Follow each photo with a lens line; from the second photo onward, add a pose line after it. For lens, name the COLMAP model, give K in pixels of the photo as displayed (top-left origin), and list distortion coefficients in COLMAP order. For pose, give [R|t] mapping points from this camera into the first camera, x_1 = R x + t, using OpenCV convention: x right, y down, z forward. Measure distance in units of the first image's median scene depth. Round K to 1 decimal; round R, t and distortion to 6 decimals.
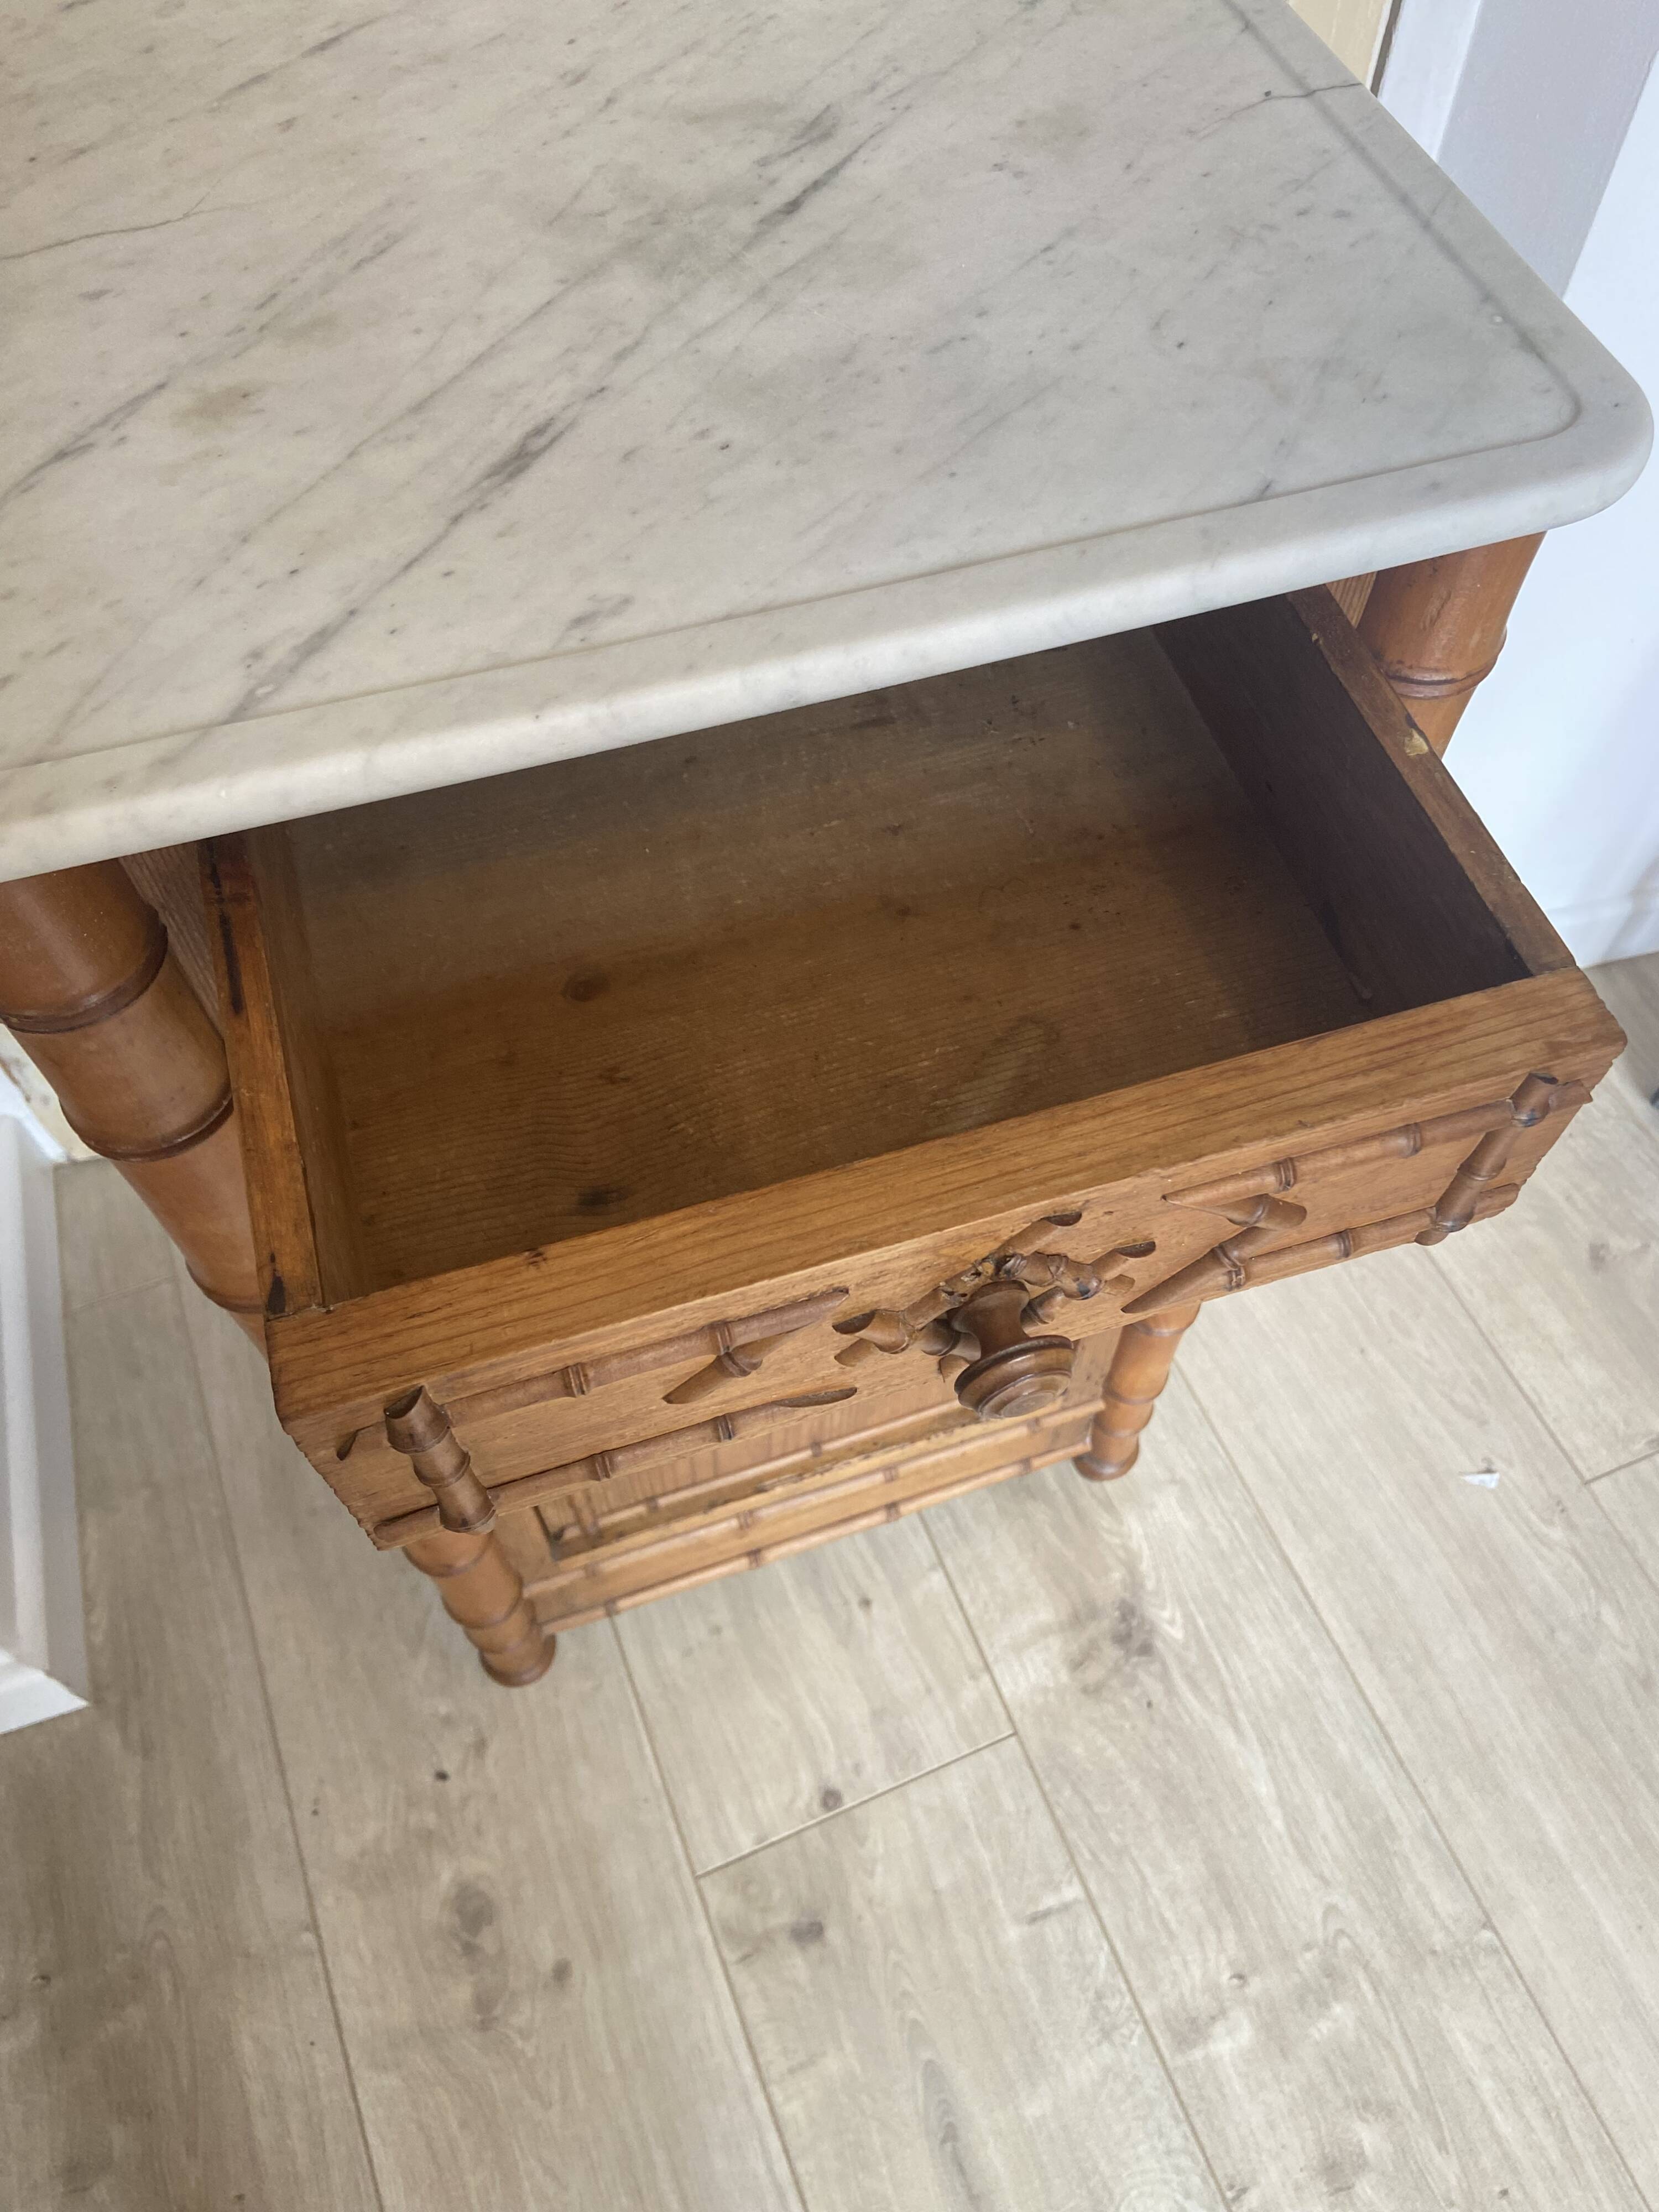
lens RADIAL K [[1654.1, 0, 844.8], [0, 1654.1, 1080.0], [0, 0, 1]] dist [0.143847, -0.196305]
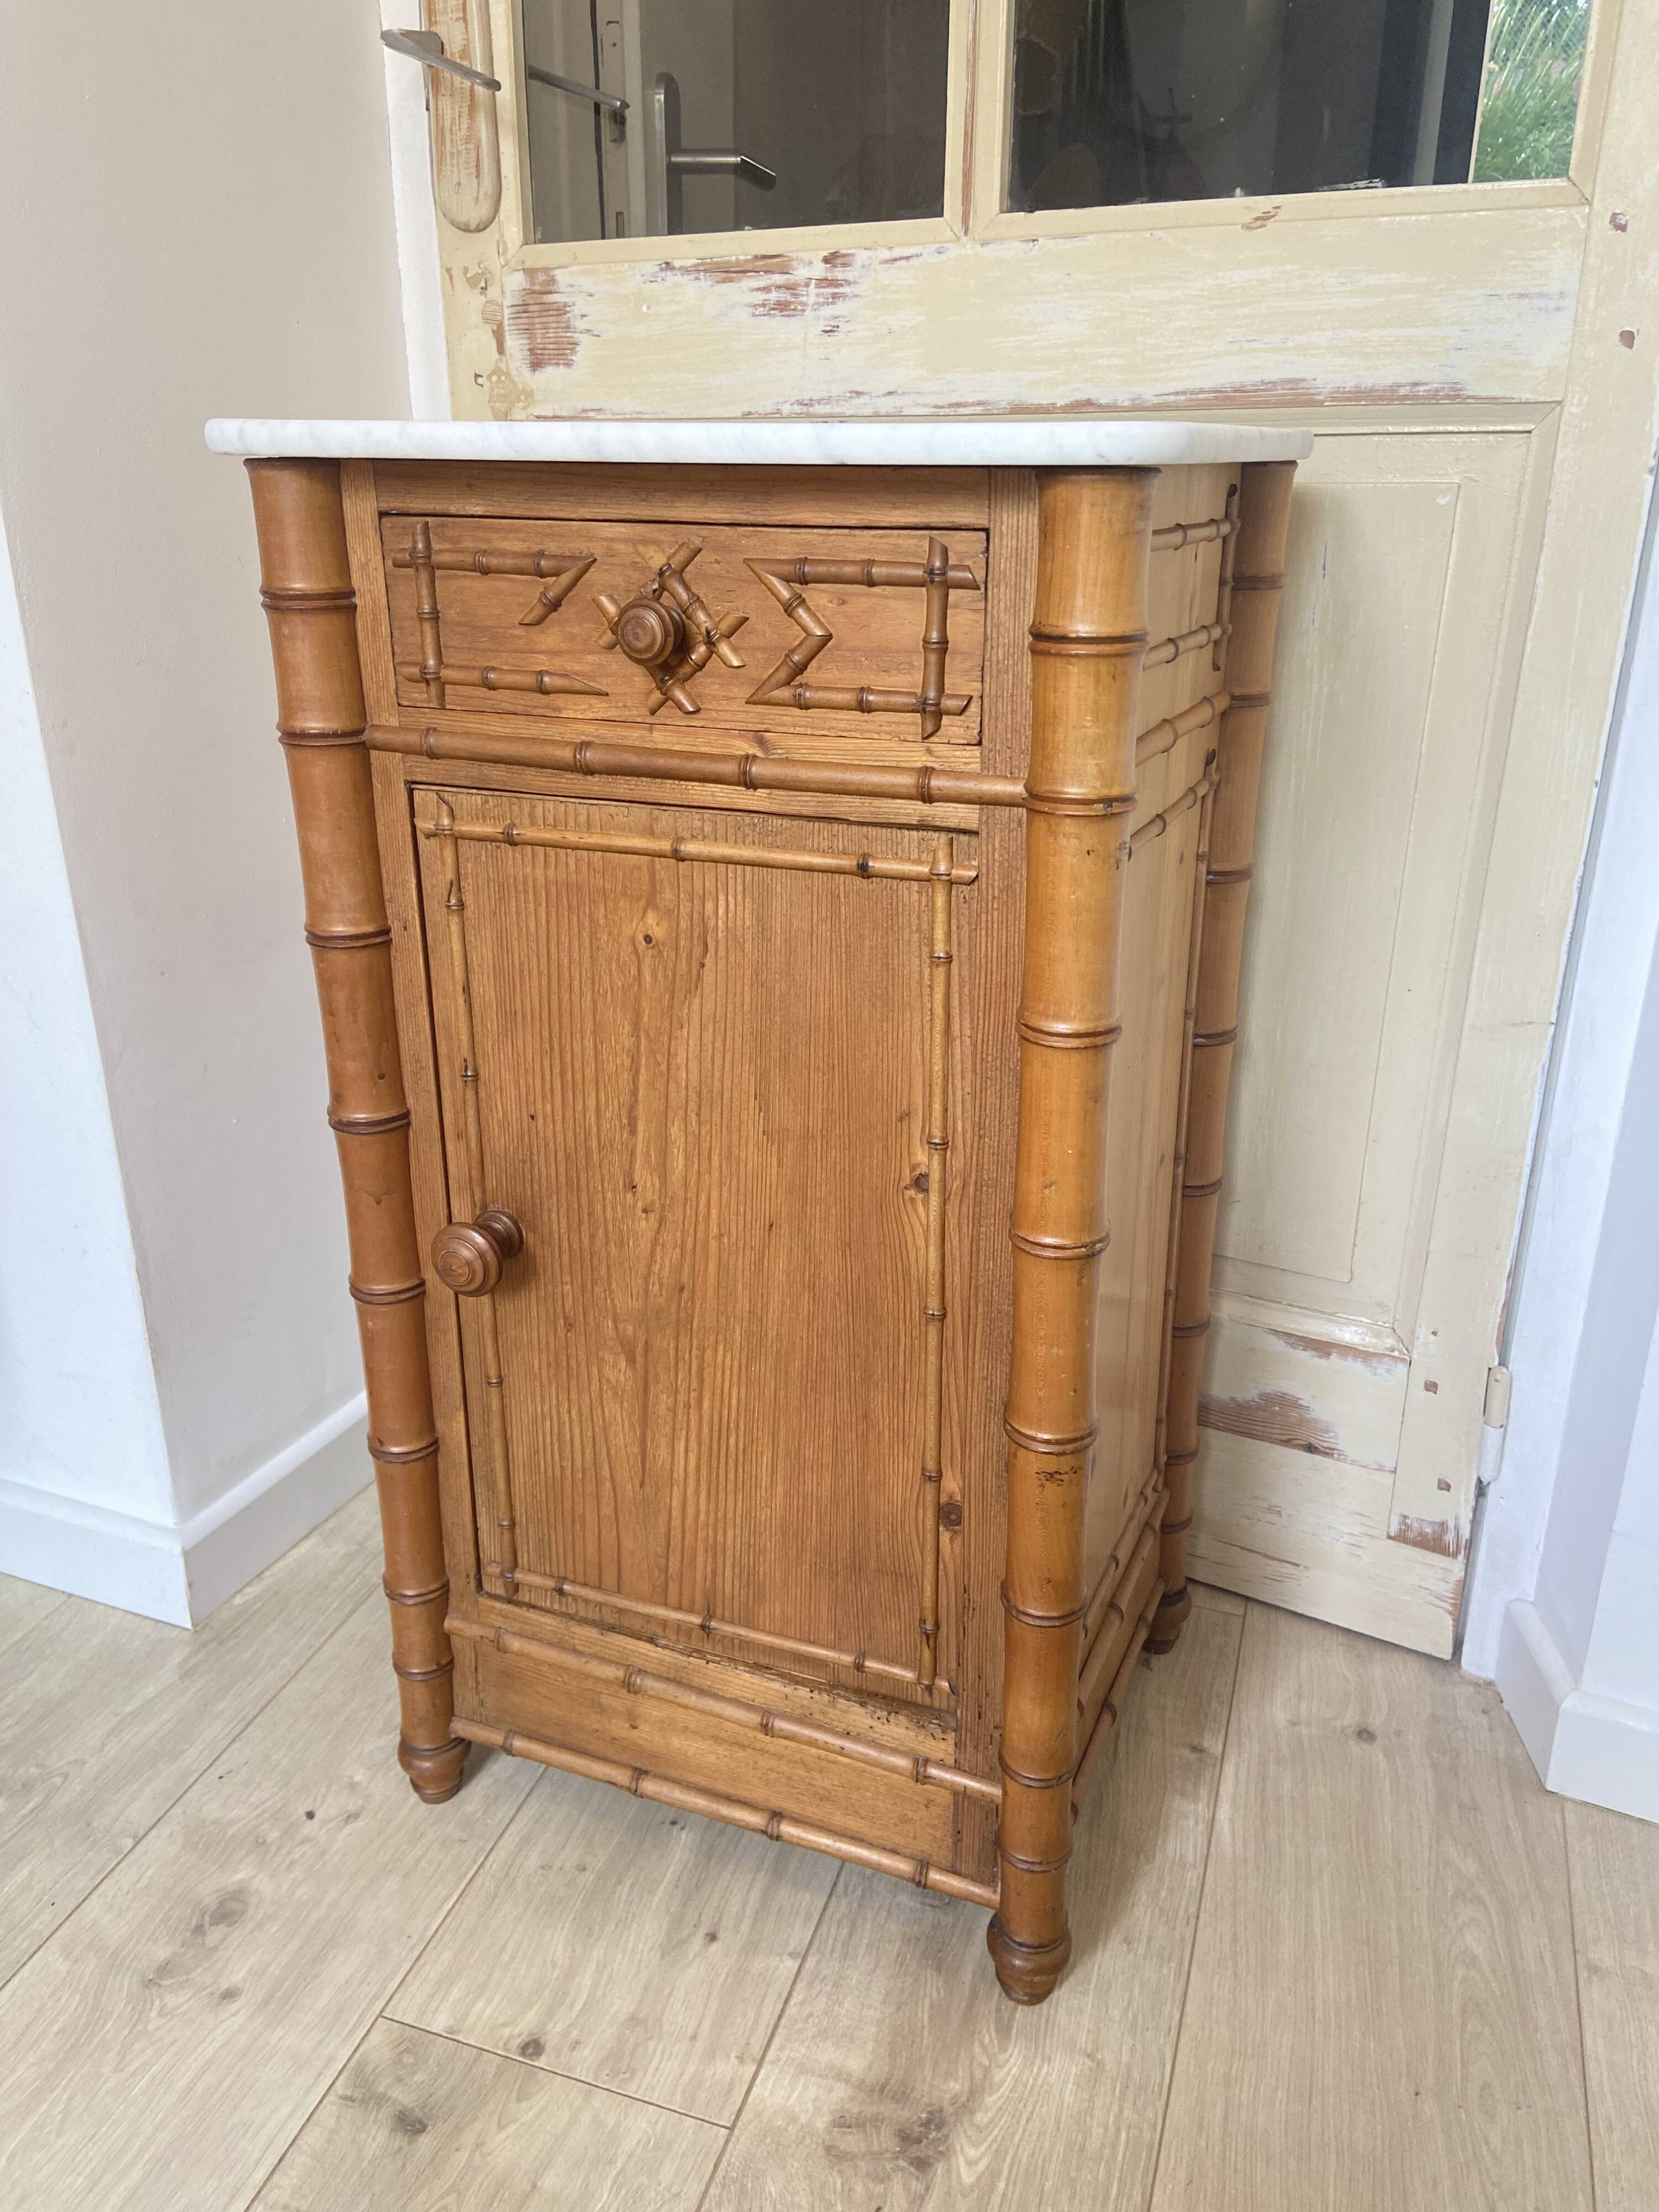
lens RADIAL K [[1646.2, 0, 834.3], [0, 1646.2, 1097.8], [0, 0, 1]] dist [0.134332, -0.174371]
pose [[0.754208, 0.234620, -0.613289, 0.546396], [-0.553153, 0.730288, -0.400876, 0.328988], [0.353824, 0.641586, 0.680570, 0.120883]]
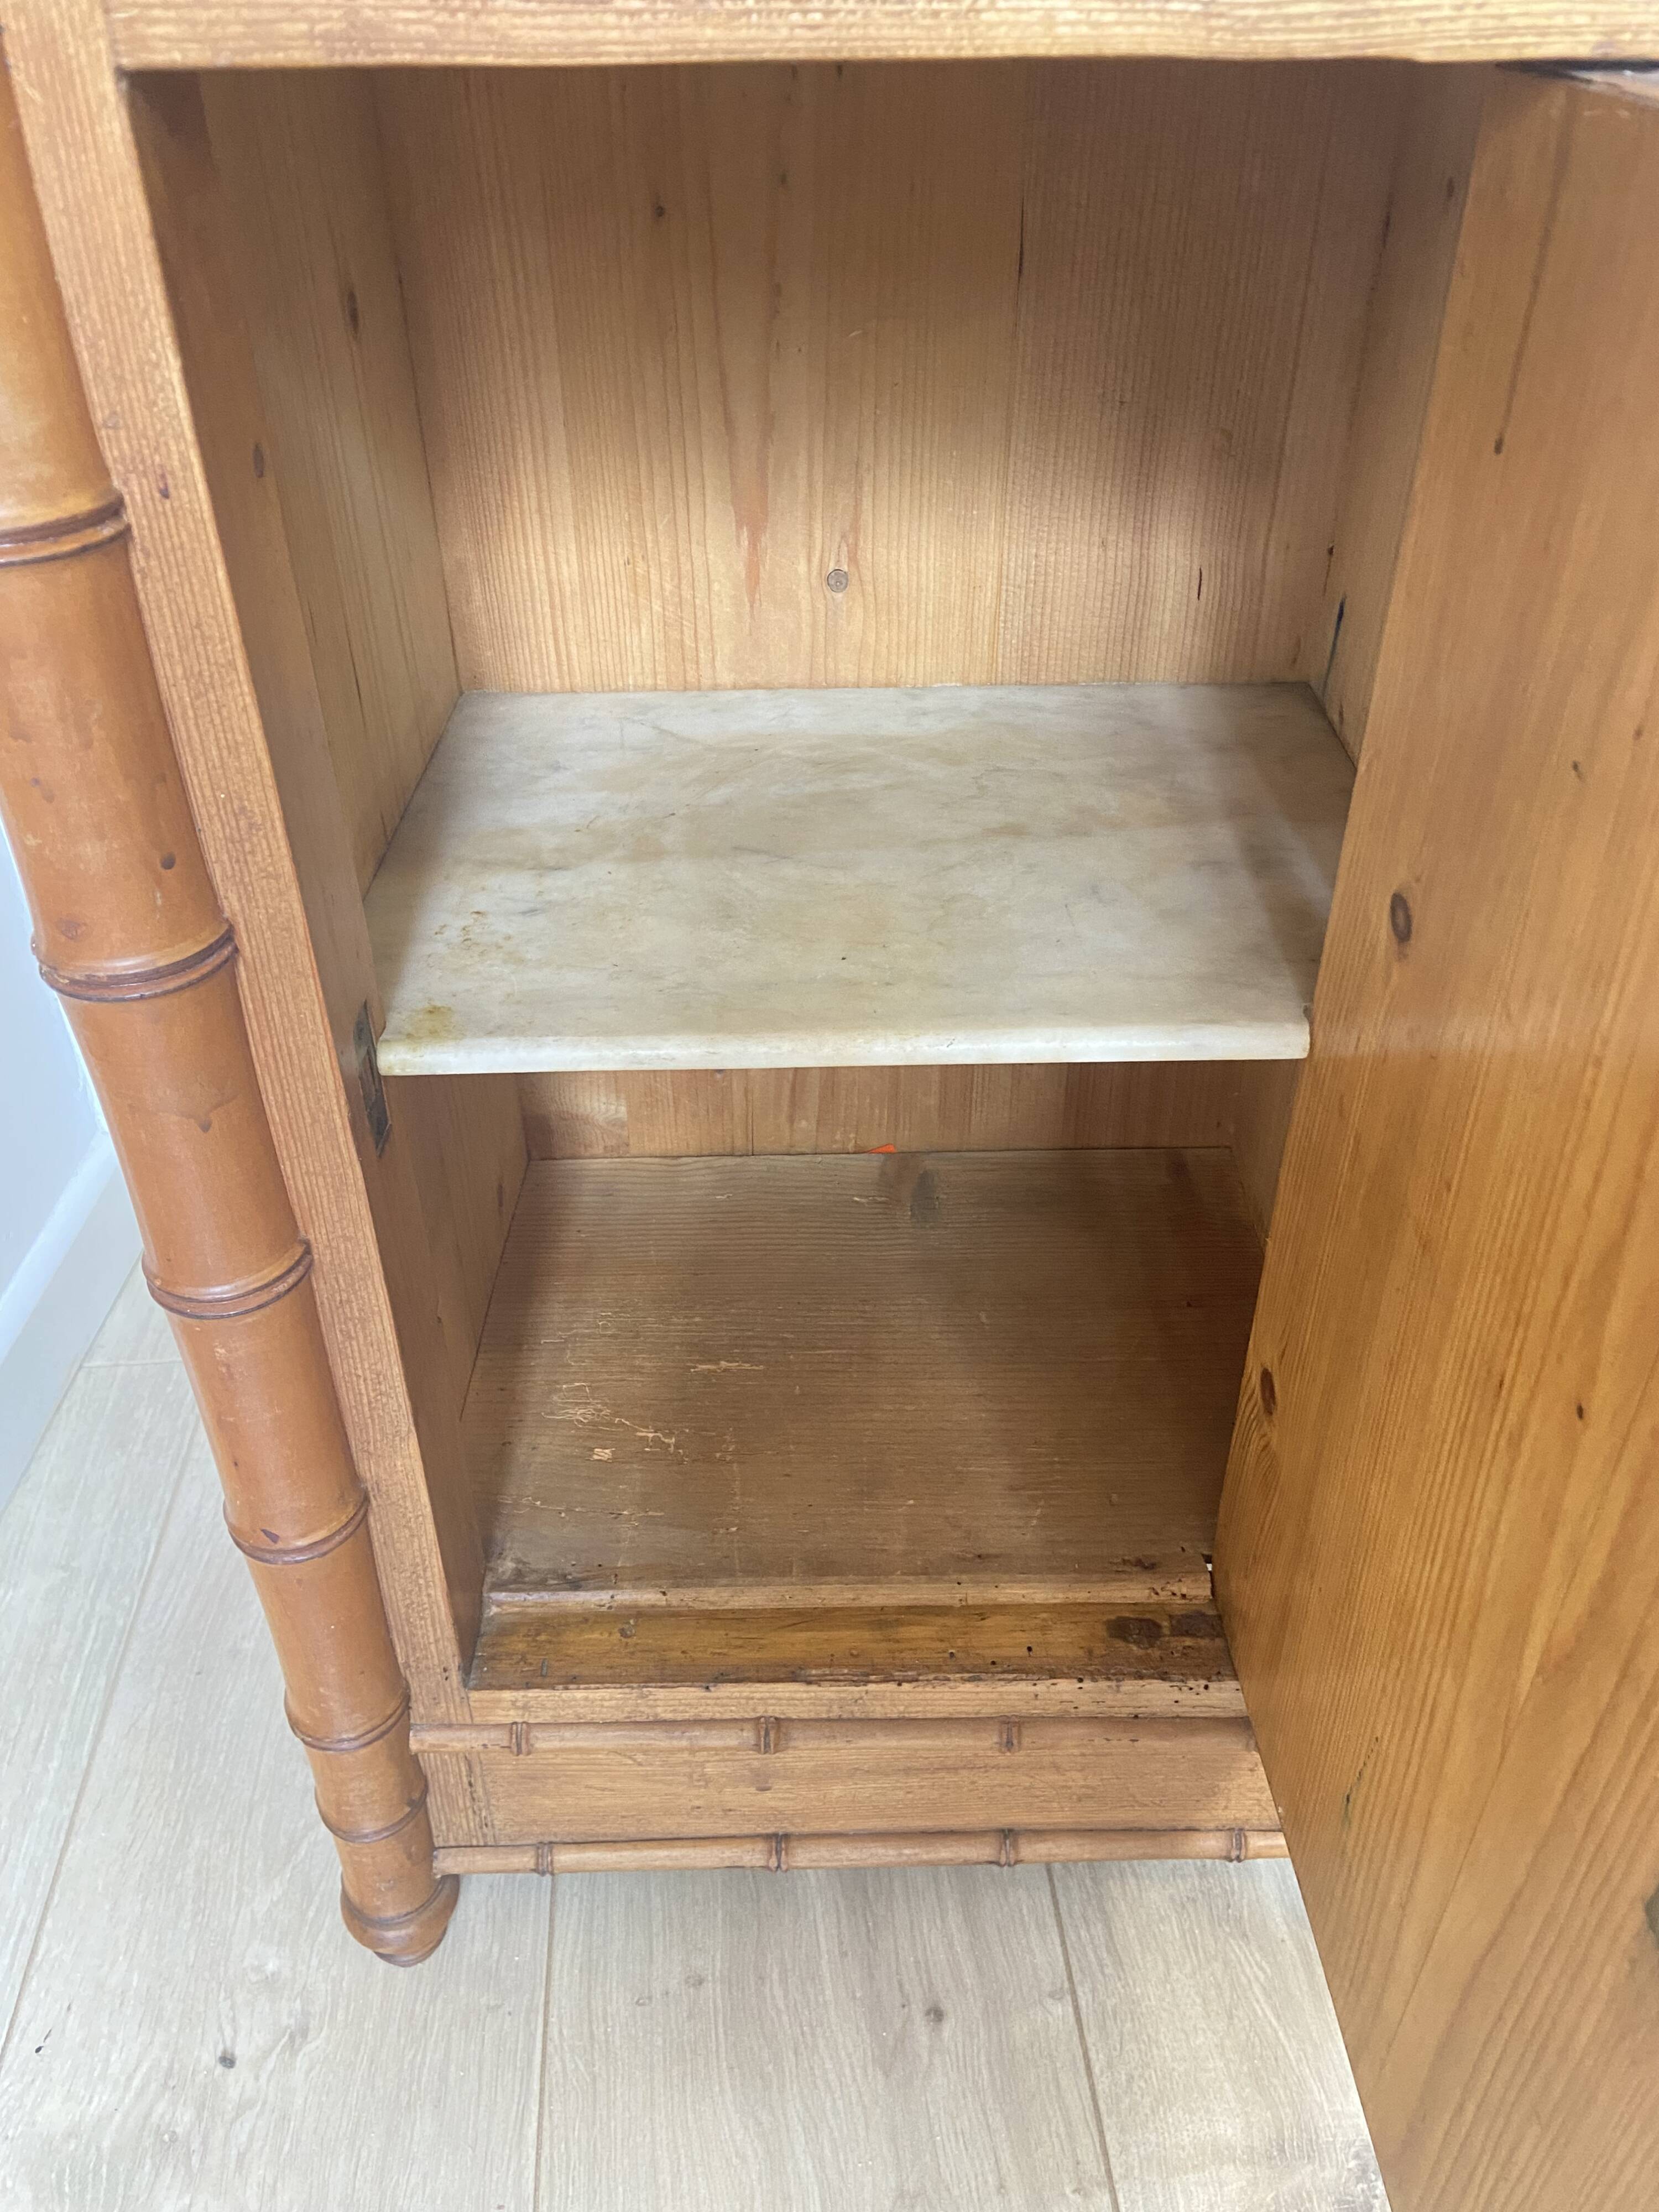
lens RADIAL K [[1652.1, 0, 835.1], [0, 1652.1, 1112.4], [0, 0, 1]] dist [0.132244, -0.179394]
pose [[0.952533, 0.174632, -0.249368, 0.078994], [-0.254519, 0.906236, -0.337575, 0.245761], [0.167034, 0.385020, 0.907667, 0.320815]]
